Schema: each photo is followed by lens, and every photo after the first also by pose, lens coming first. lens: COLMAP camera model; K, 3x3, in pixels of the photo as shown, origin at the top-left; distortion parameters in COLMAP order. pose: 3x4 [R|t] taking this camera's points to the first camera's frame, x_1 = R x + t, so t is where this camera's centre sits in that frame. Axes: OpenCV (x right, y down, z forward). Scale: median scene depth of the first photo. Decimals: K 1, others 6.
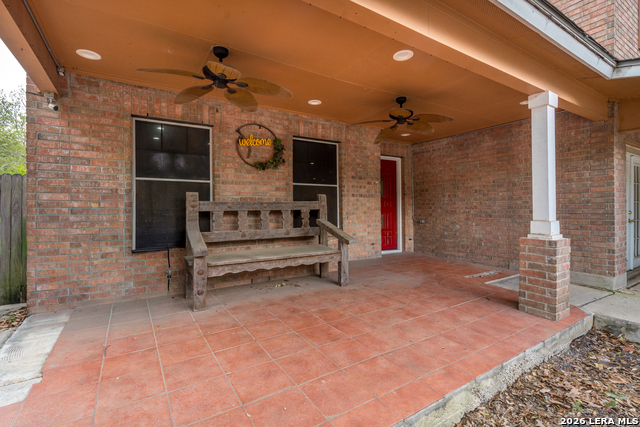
lens RADIAL K [[296.1, 0, 320.8], [0, 296.1, 207.3], [0, 0, 1]] dist [0.001894, 0.001917]
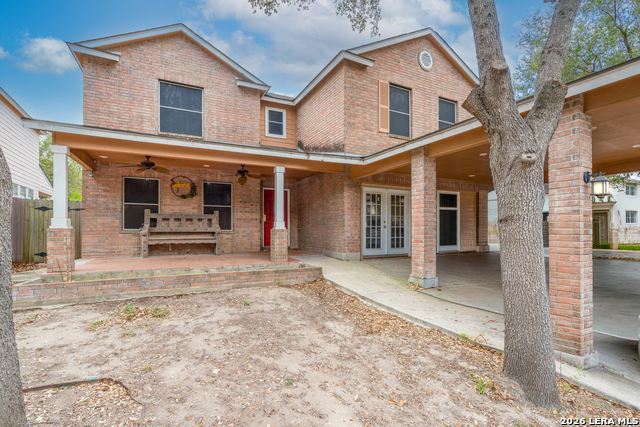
lens RADIAL K [[296.1, 0, 302.8], [0, 296.1, 225.9], [0, 0, 1]] dist [0.001894, 0.001917]
pose [[0.990754, 0.008285, -0.135419, 0.932823], [-0.008993, 0.999949, -0.004615, 0.065650], [0.135373, 0.005790, 0.990778, -0.955219]]
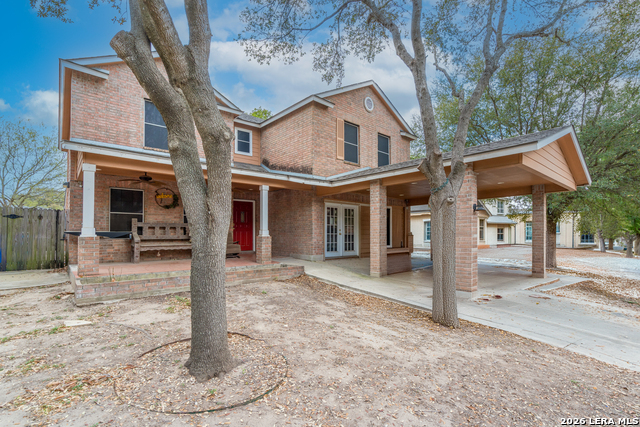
lens RADIAL K [[296.1, 0, 302.5], [0, 296.1, 229.8], [0, 0, 1]] dist [0.001894, 0.001917]
pose [[0.994294, 0.008085, 0.106365, 0.604423], [-0.006740, 0.999893, -0.013003, 0.056370], [-0.106459, 0.012212, 0.994242, -1.389327]]
